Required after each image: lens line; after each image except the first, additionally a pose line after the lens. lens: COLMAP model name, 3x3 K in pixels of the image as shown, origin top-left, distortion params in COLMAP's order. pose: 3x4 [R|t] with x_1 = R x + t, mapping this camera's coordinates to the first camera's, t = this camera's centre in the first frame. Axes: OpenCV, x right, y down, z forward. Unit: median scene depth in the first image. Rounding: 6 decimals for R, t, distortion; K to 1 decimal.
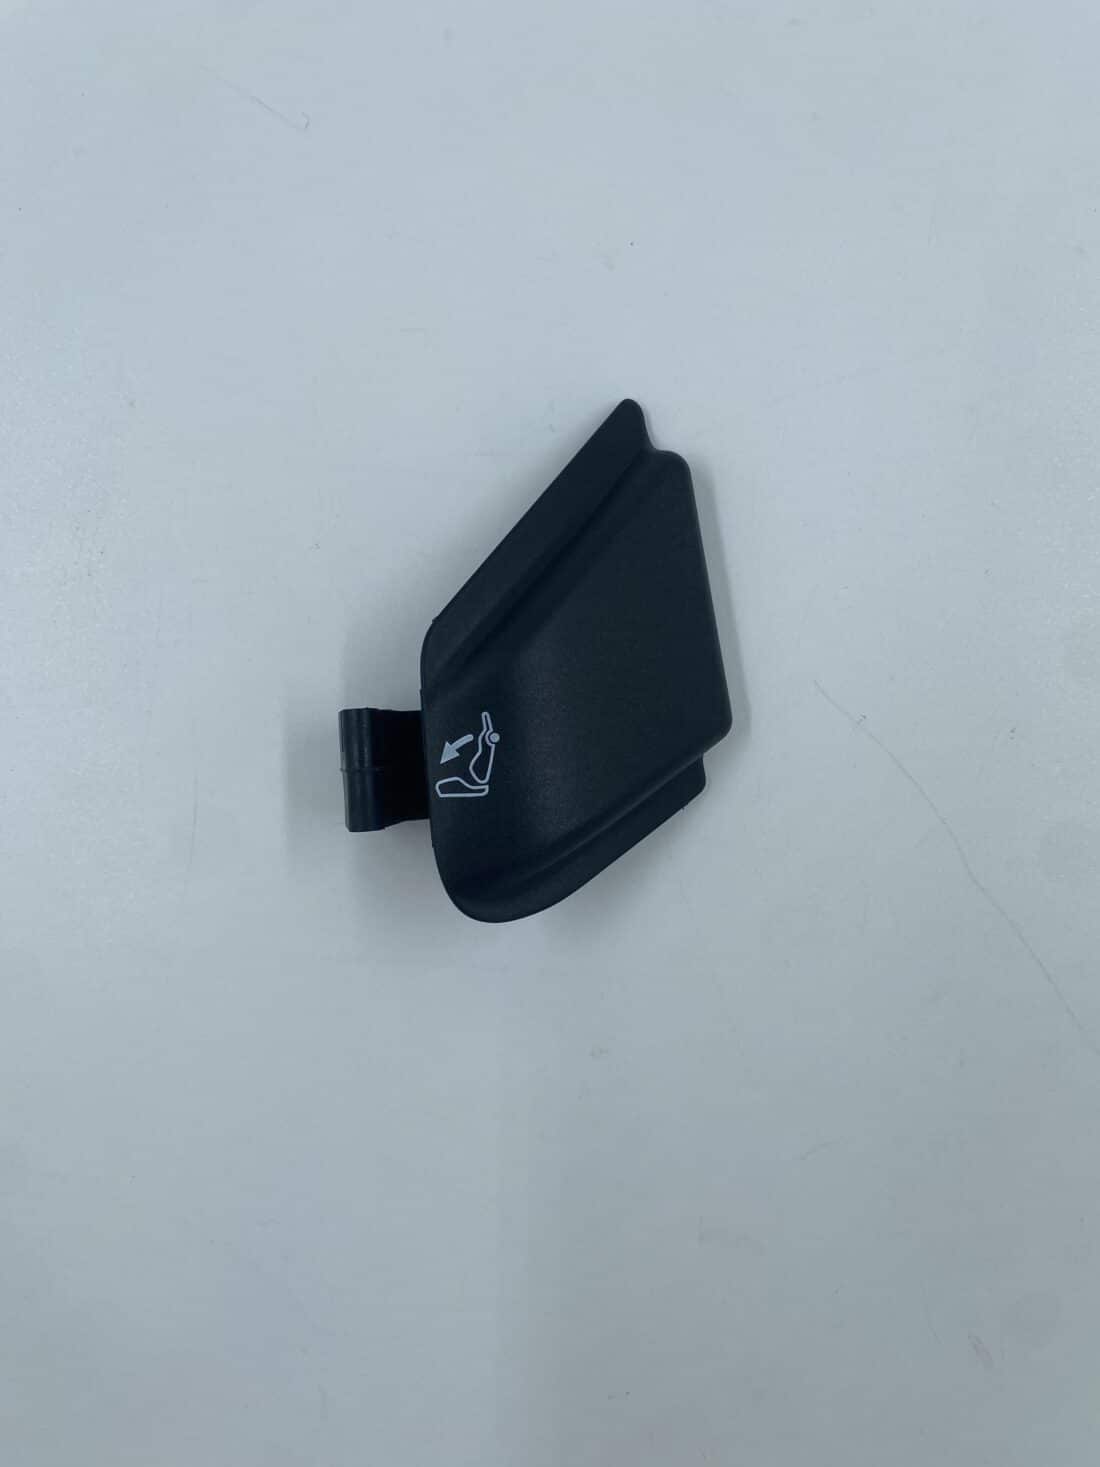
lens RADIAL K [[1162.3, 0, 546.4], [0, 1162.3, 734.3], [0, 0, 1]] dist [-0.000707, 0.007829]
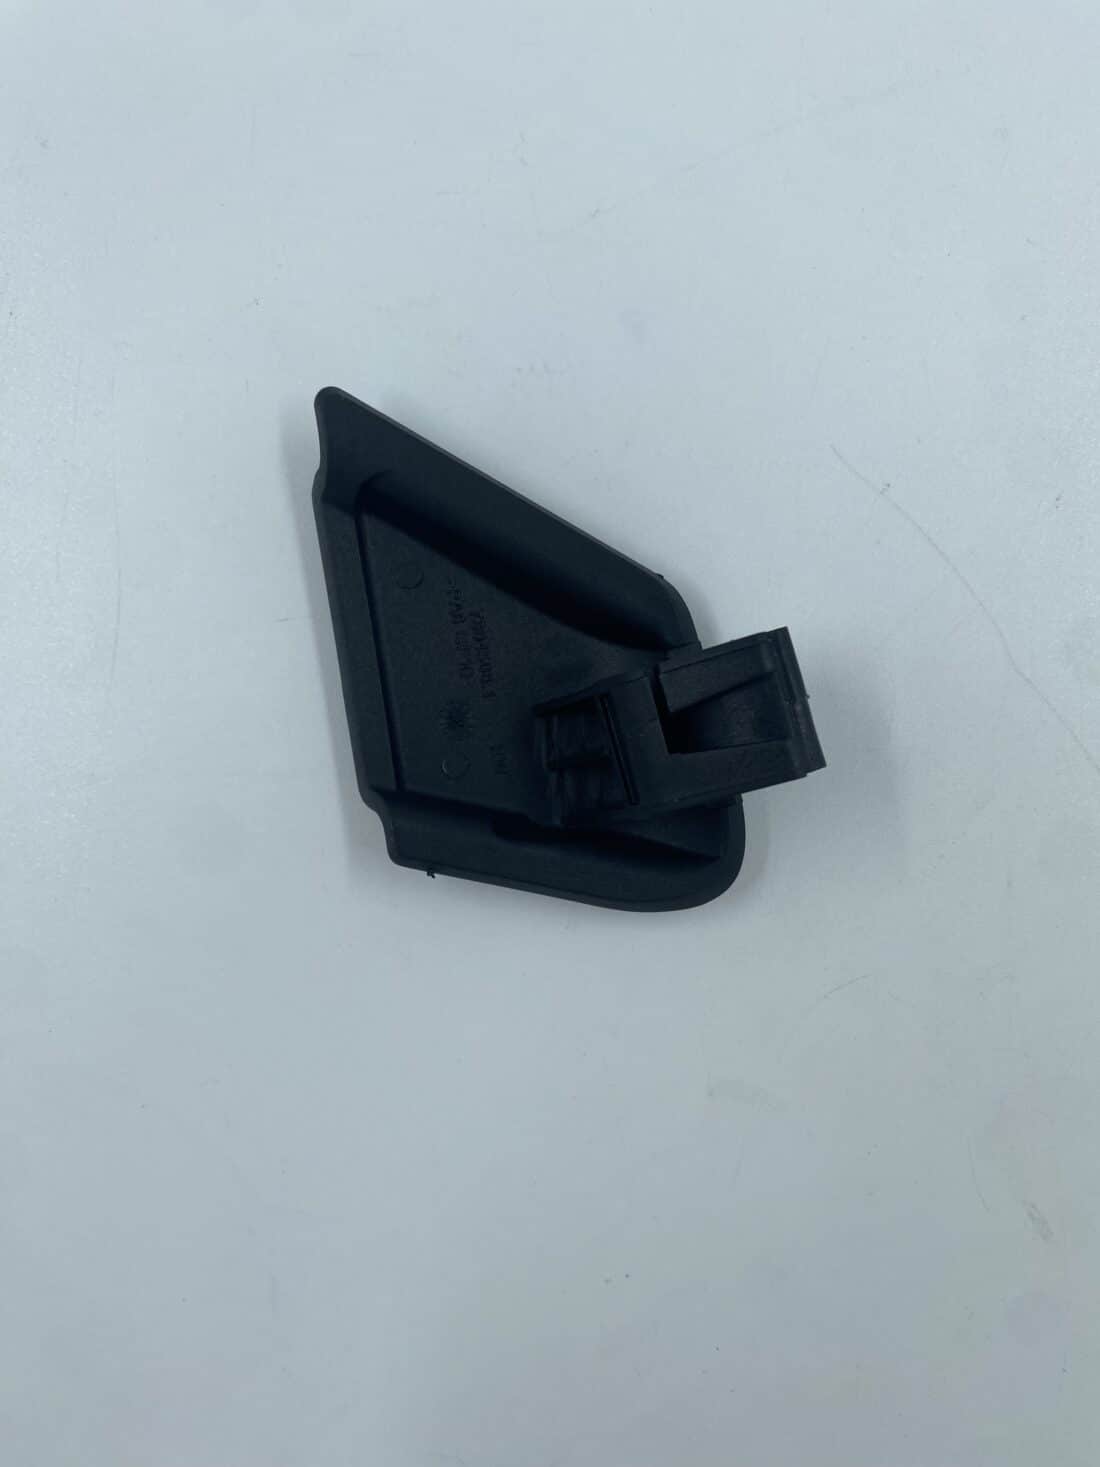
lens RADIAL K [[1155.1, 0, 552.8], [0, 1155.1, 731.6], [0, 0, 1]] dist [0.006085, -0.003130]
pose [[0.999654, -0.018824, 0.018367, 0.003895], [0.015328, 0.984498, 0.174726, 0.011572], [-0.021371, -0.174385, 0.984446, 0.123863]]
